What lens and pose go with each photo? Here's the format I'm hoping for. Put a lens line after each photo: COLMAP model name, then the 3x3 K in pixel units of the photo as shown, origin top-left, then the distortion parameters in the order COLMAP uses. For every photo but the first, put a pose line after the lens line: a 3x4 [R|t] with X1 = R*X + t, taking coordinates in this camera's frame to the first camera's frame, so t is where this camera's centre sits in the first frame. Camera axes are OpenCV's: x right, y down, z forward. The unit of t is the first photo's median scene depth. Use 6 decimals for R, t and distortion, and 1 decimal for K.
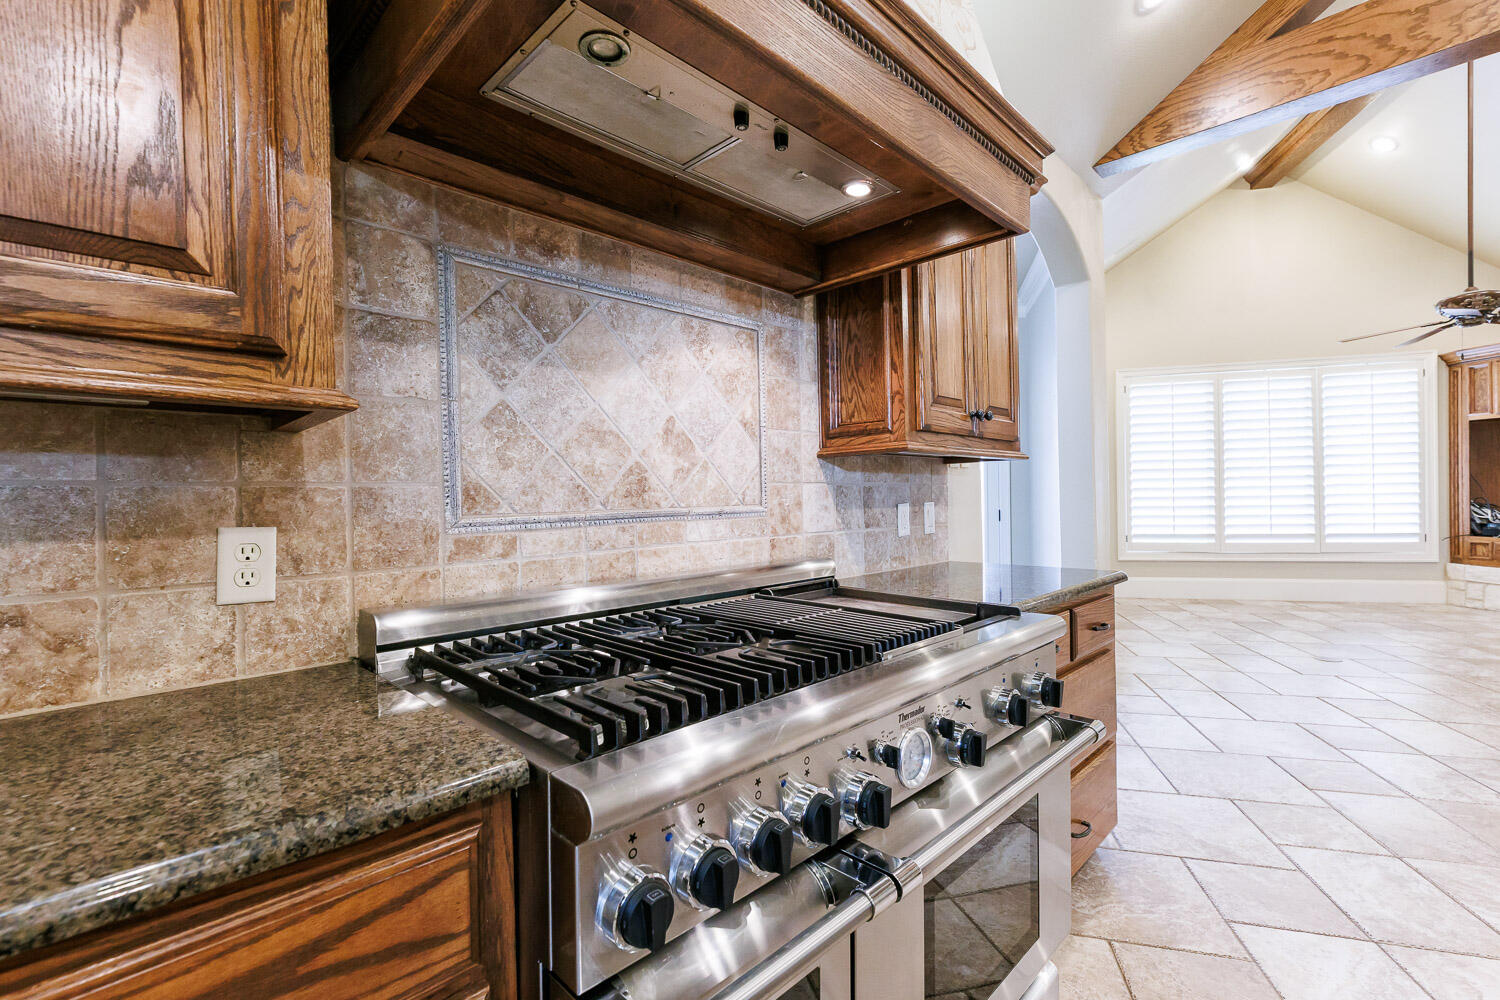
lens RADIAL K [[671.3, 0, 750.0], [0, 671.3, 500.0], [0, 0, 1]] dist [0.000489, 0.005577]
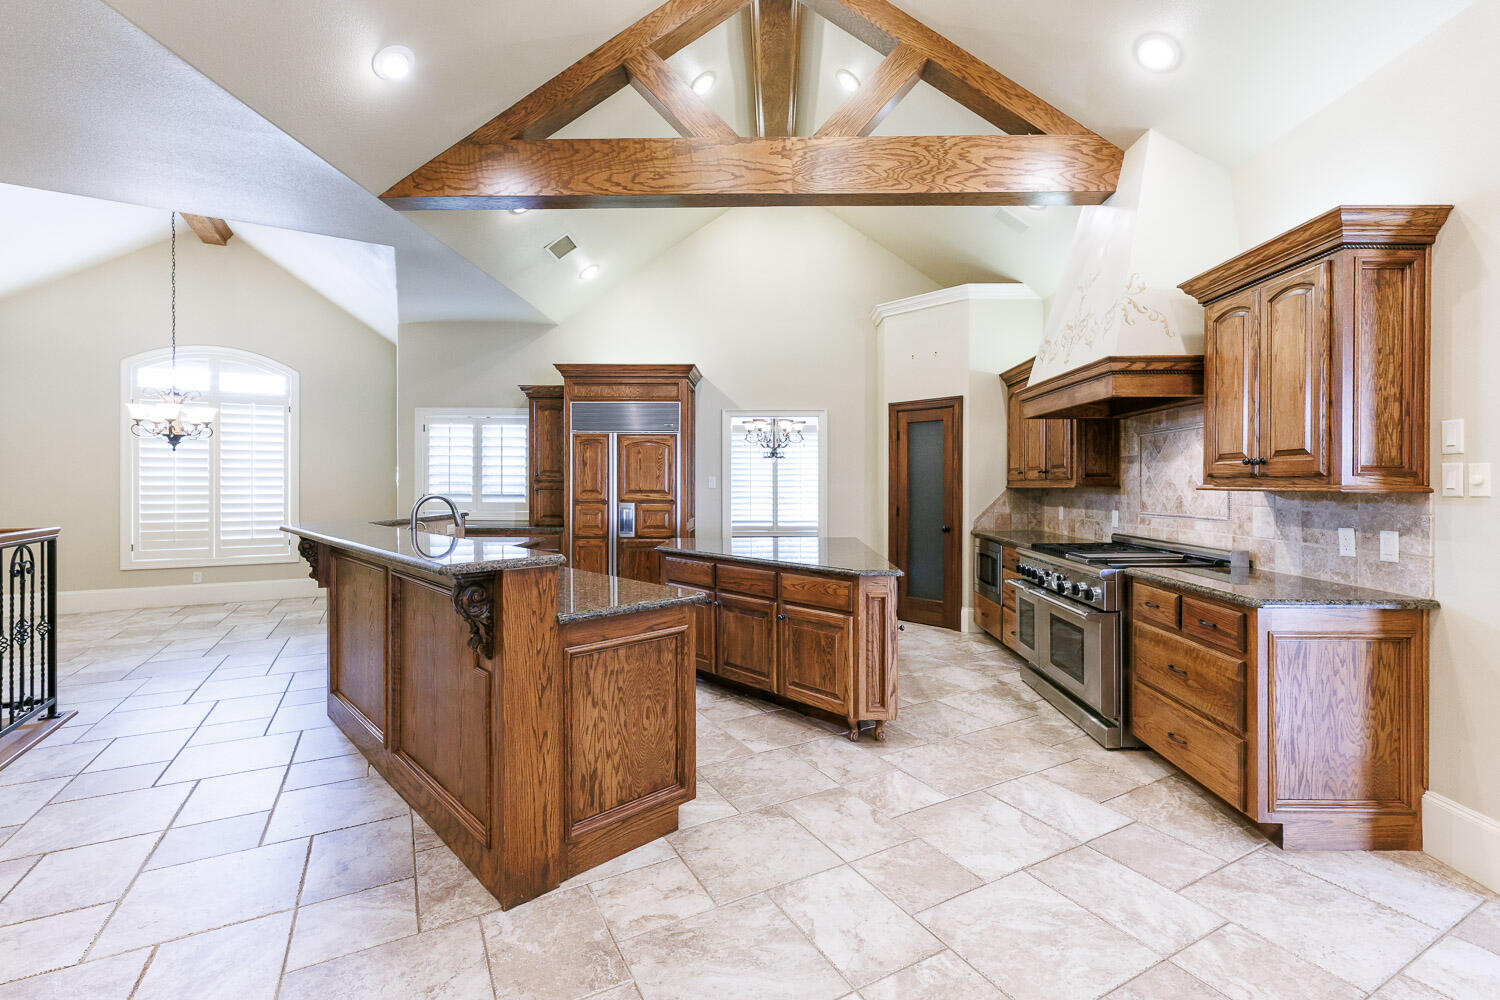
lens RADIAL K [[662.0, 0, 751.7], [0, 662.0, 488.9], [0, 0, 1]] dist [-0.000279, 0.007970]
pose [[-0.739713, 0.016832, -0.672712, 2.045680], [0.002120, 0.999740, 0.022684, -0.105421], [0.672919, 0.015354, -0.739557, 1.346643]]
